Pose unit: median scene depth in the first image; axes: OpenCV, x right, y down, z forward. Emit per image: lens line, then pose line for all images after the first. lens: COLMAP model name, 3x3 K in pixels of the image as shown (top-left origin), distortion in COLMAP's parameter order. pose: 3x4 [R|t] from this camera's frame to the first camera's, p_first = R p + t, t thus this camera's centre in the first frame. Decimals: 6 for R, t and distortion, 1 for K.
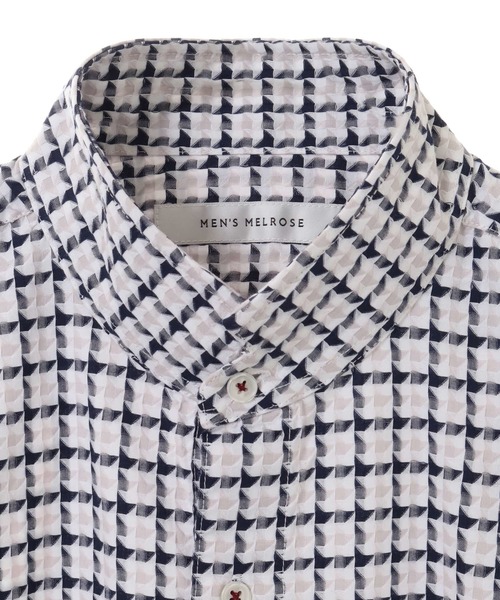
lens RADIAL K [[980.4, 0, 250.2], [0, 980.4, 300.4], [0, 0, 1]] dist [-0.015387, 0.000000]
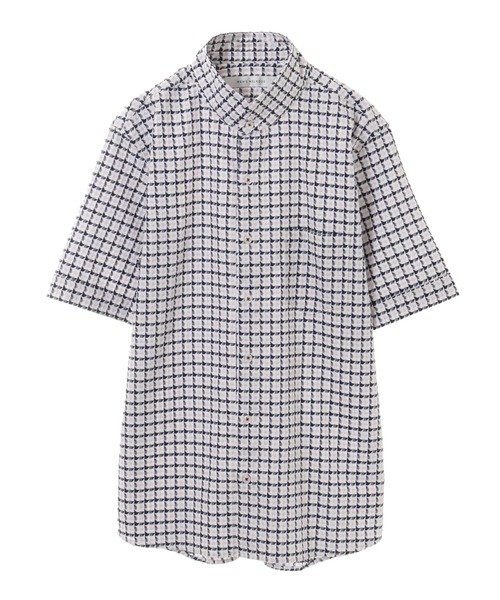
lens RADIAL K [[2001.9, 0, 250.1], [0, 2001.9, 299.7], [0, 0, 1]] dist [-0.189956, 0.000000]
pose [[0.998818, -0.015690, 0.046013, -0.374649], [0.010997, 0.994874, 0.100519, -0.018872], [-0.047354, -0.099895, 0.993871, -6.807384]]
